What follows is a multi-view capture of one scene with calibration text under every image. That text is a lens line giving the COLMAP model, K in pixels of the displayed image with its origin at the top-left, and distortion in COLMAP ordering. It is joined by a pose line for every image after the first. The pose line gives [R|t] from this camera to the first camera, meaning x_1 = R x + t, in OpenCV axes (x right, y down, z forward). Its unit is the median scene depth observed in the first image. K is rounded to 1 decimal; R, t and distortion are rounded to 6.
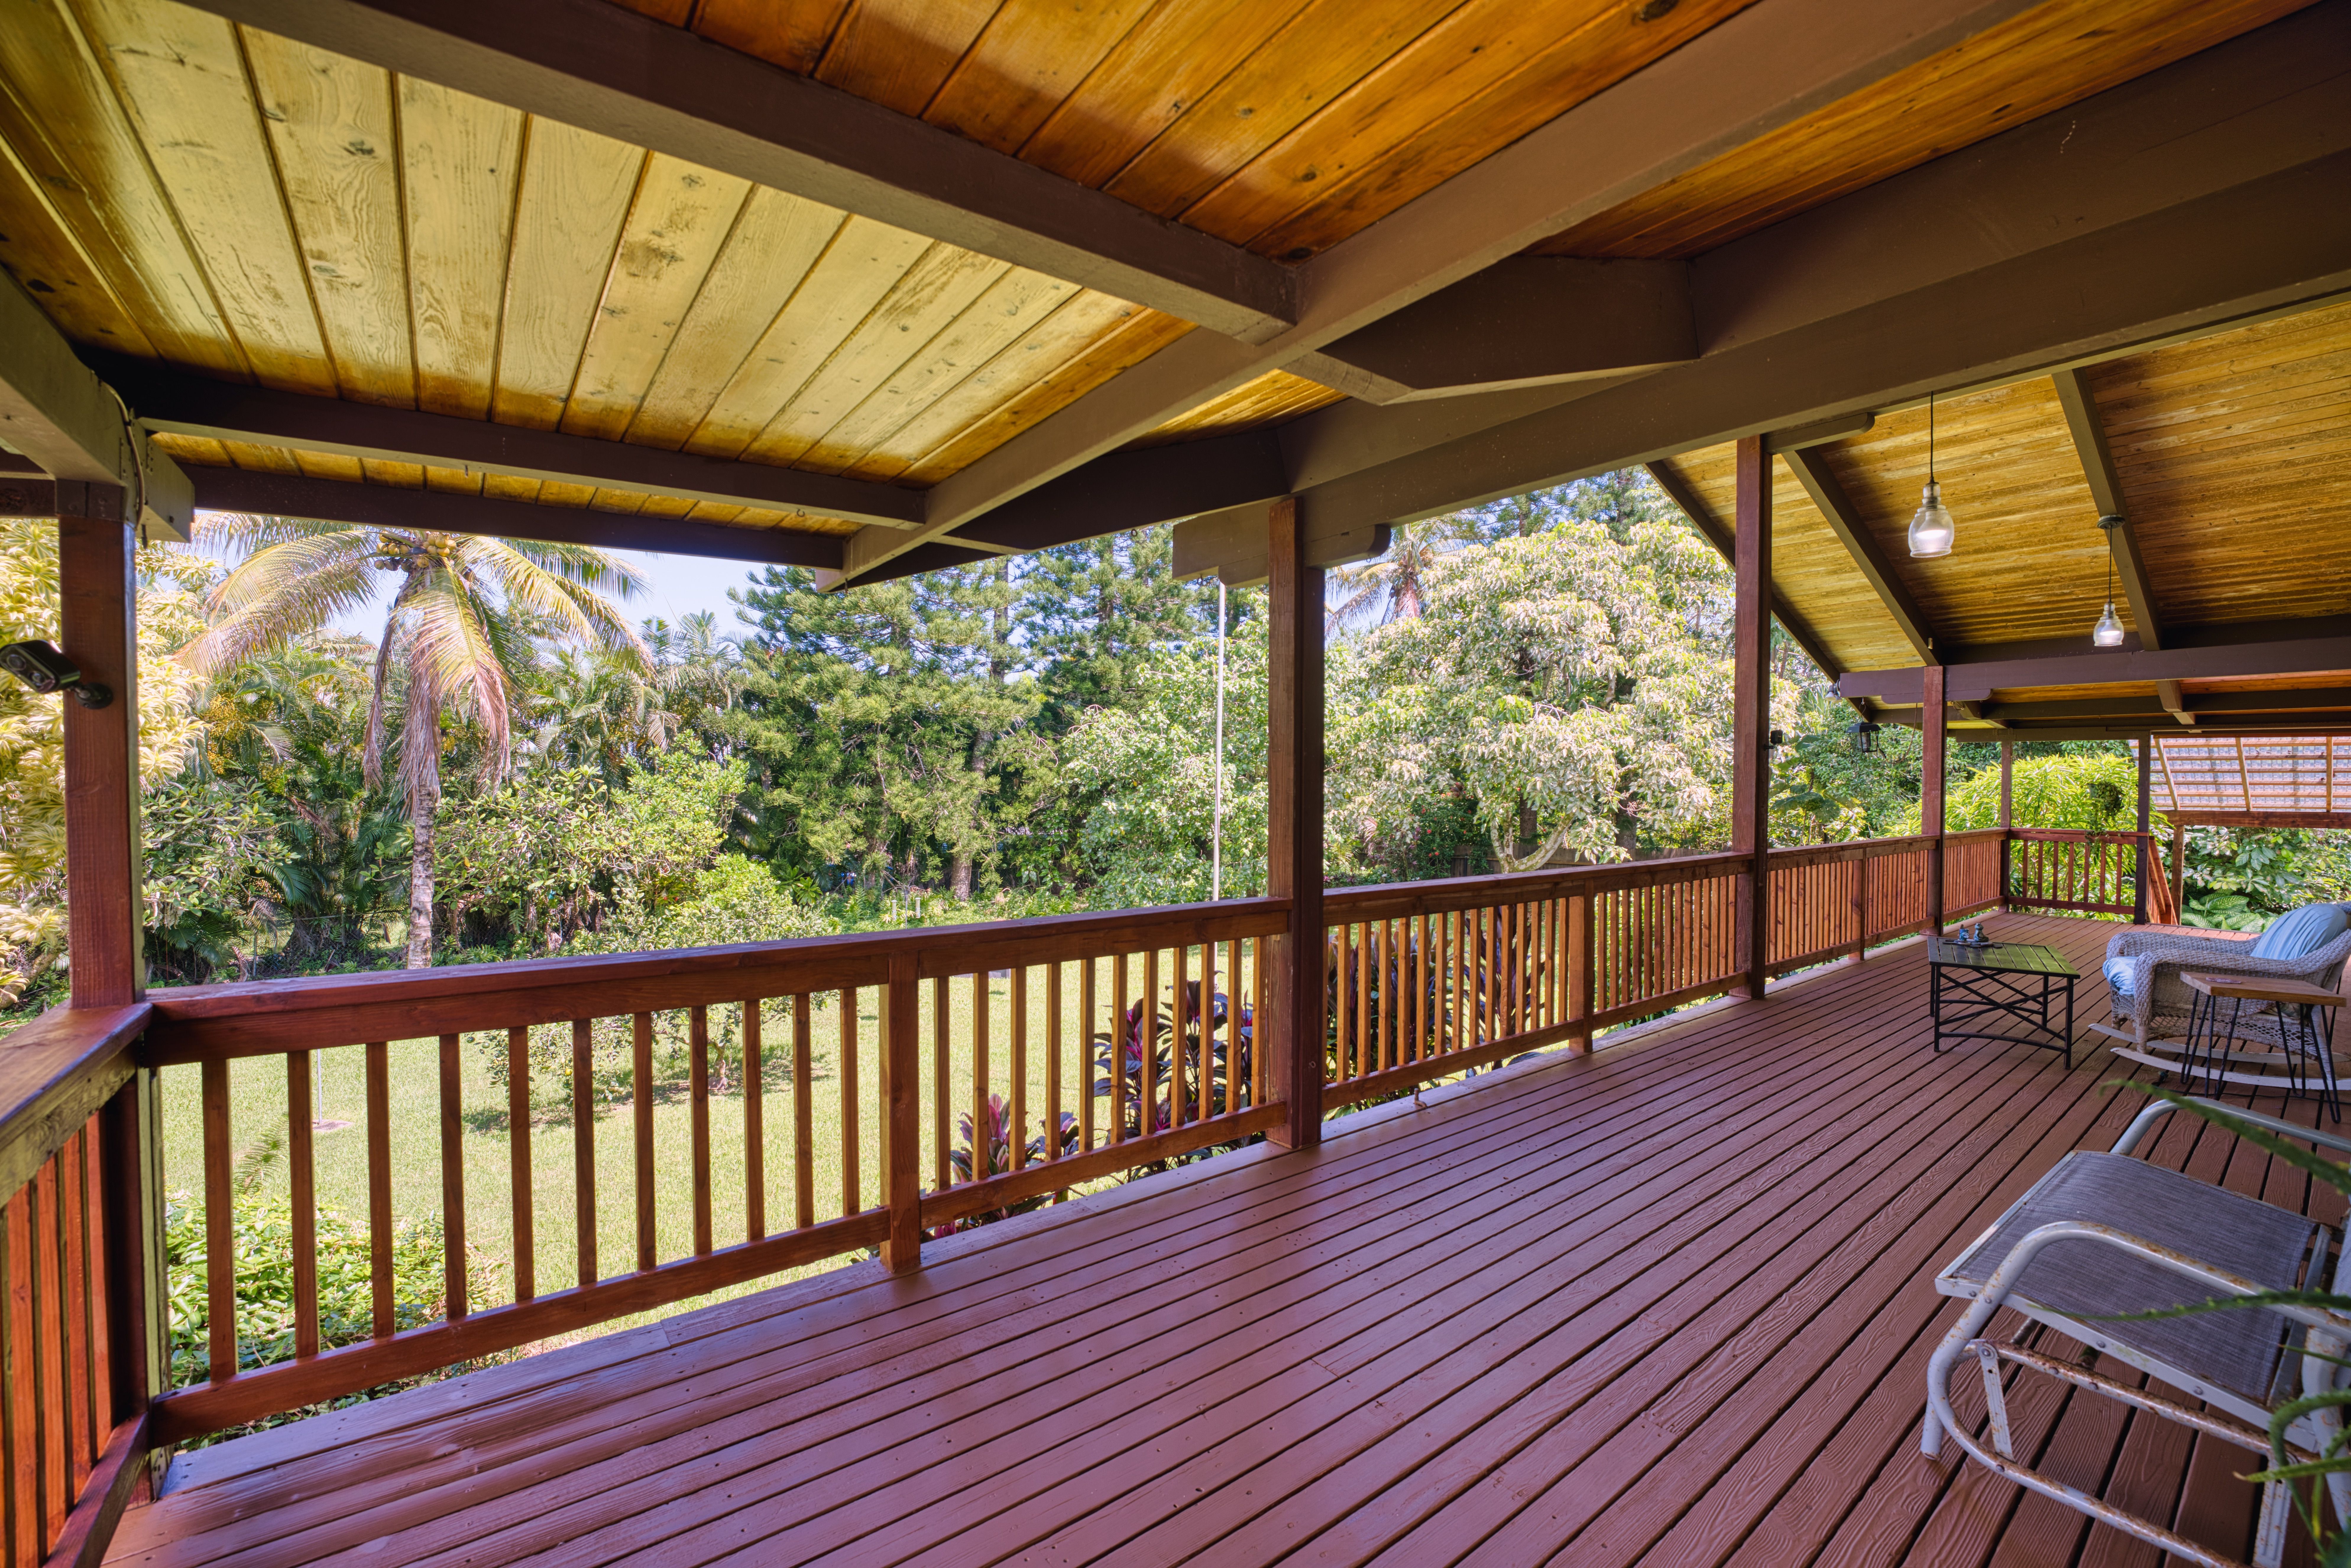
lens RADIAL K [[951.0, 0, 1175.5], [0, 951.0, 784.0], [0, 0, 1]] dist [-0.000541, -0.000161]
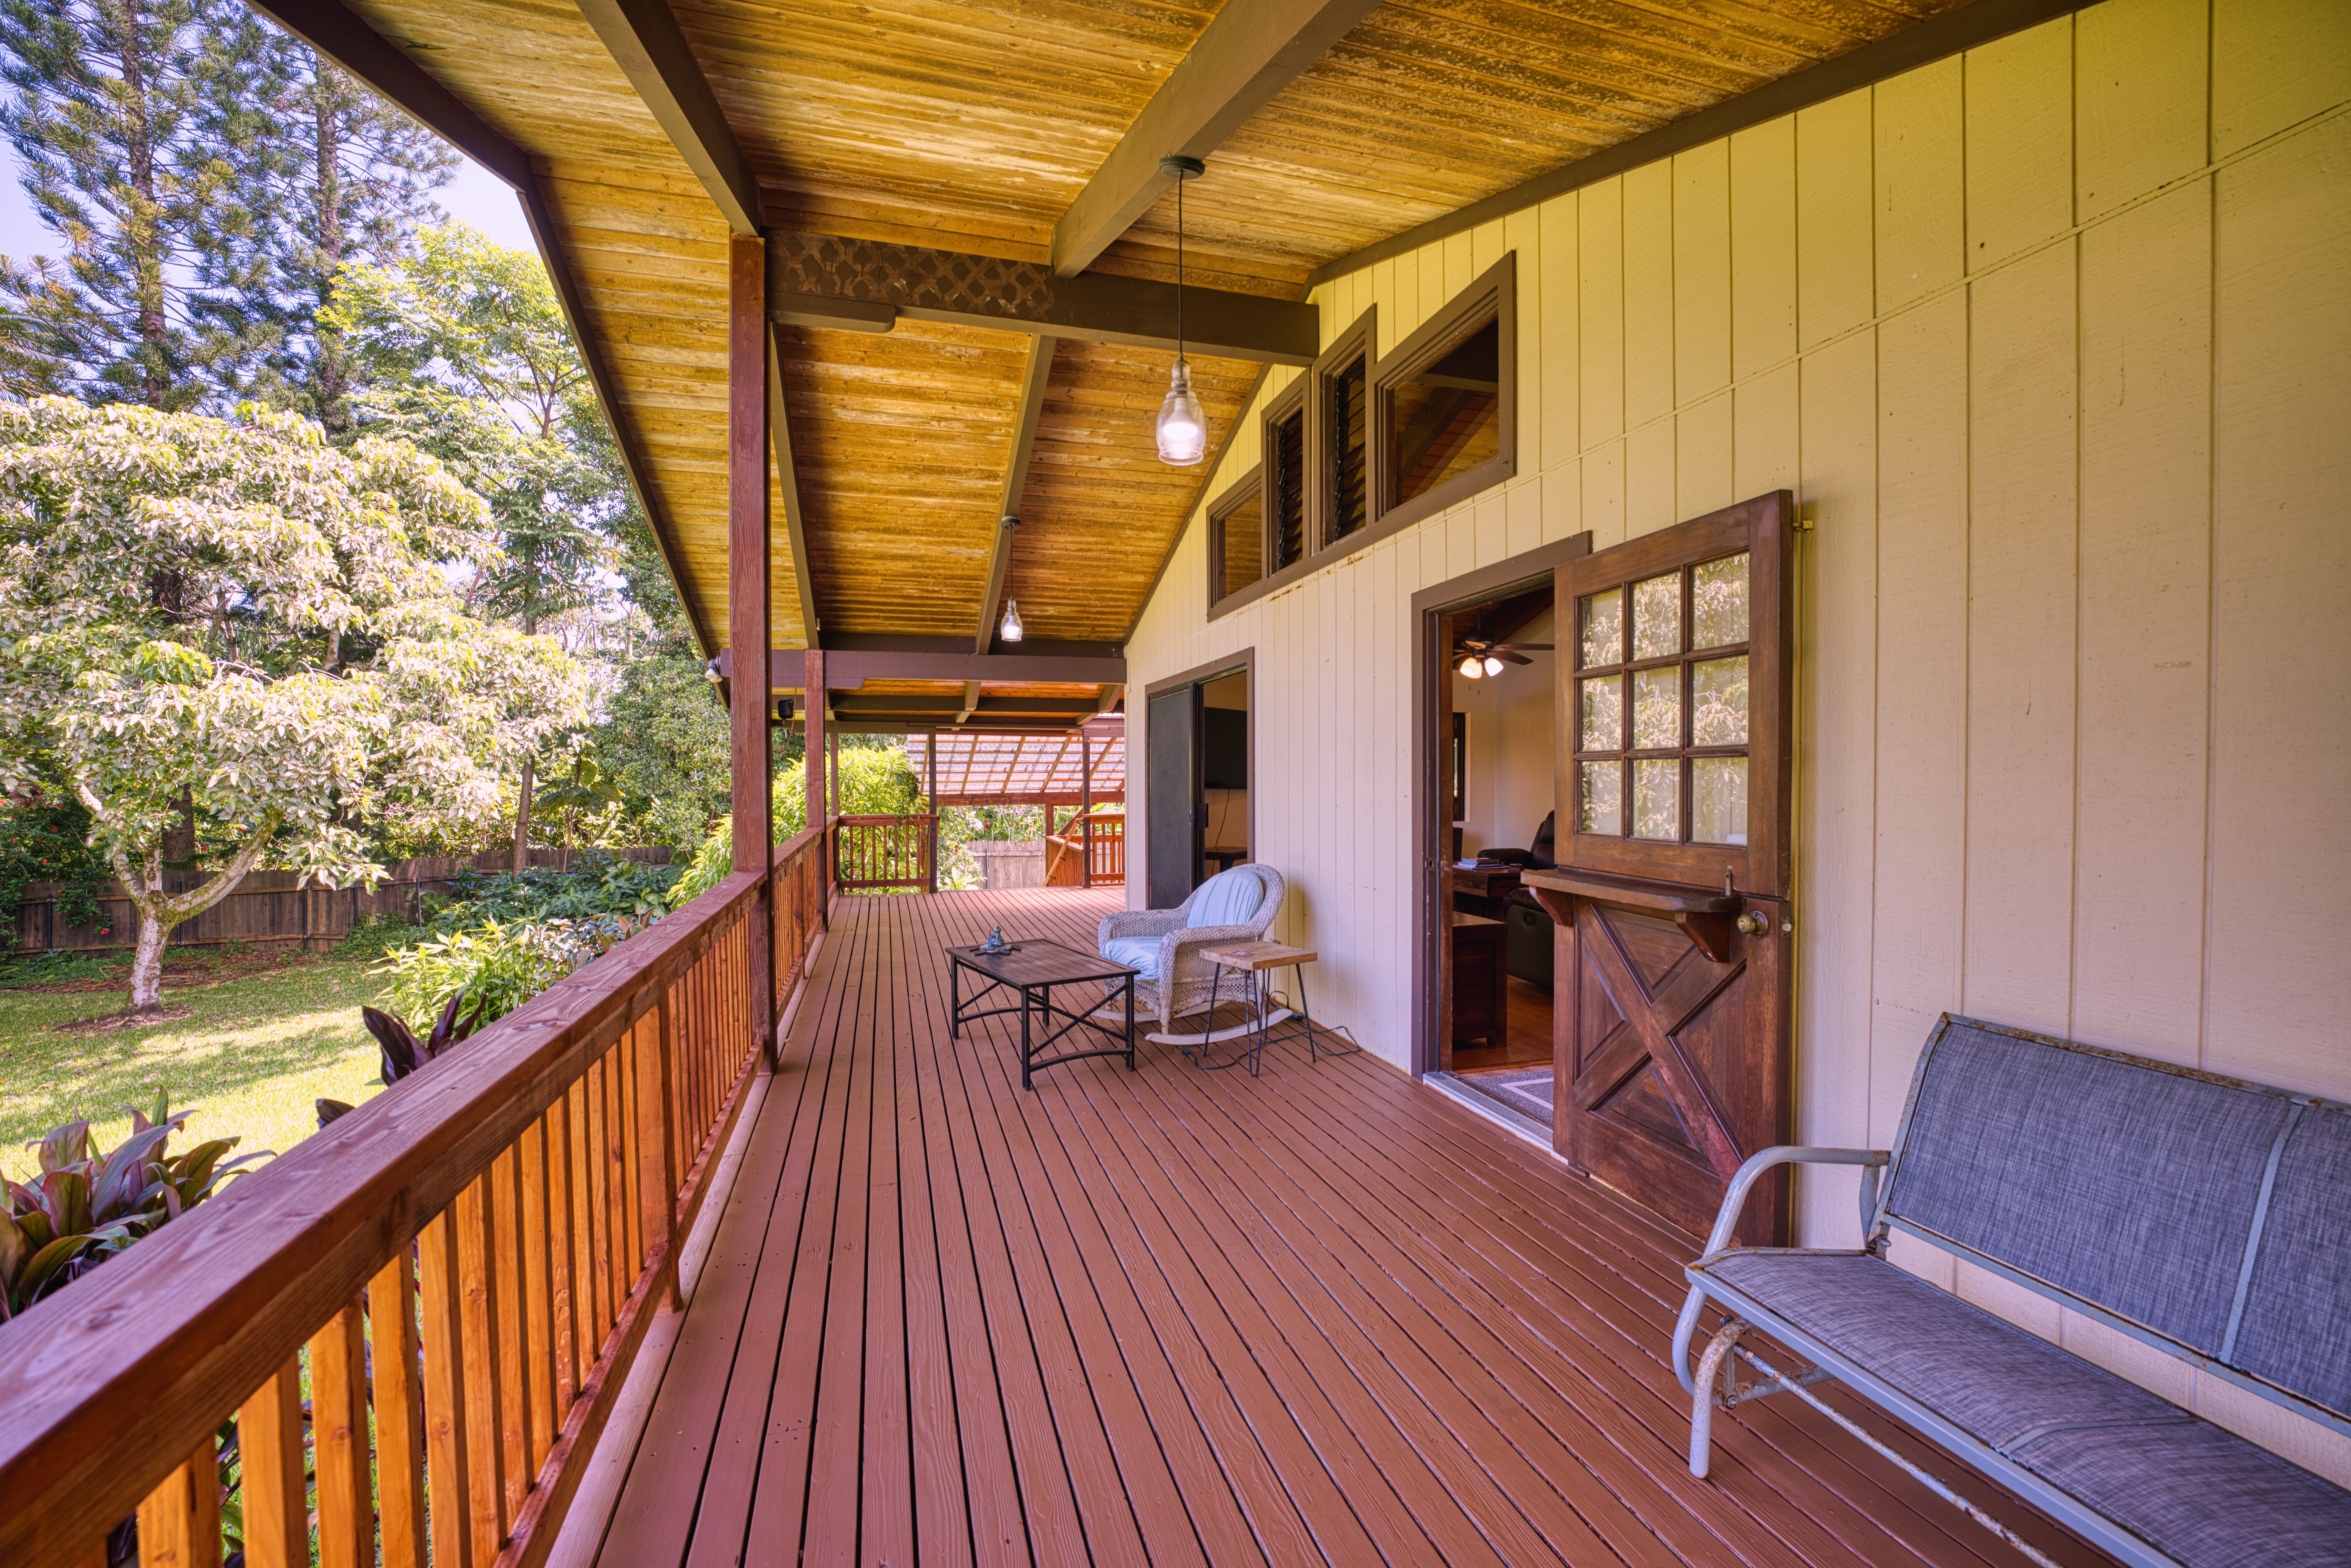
lens RADIAL K [[971.8, 0, 1175.5], [0, 971.8, 784.0], [0, 0, 1]] dist [0.000334, -0.006287]
pose [[0.383733, -0.015207, 0.923319, 0.016505], [0.010032, 0.999874, 0.012298, 0.001127], [-0.923390, 0.004544, 0.383837, 0.136758]]
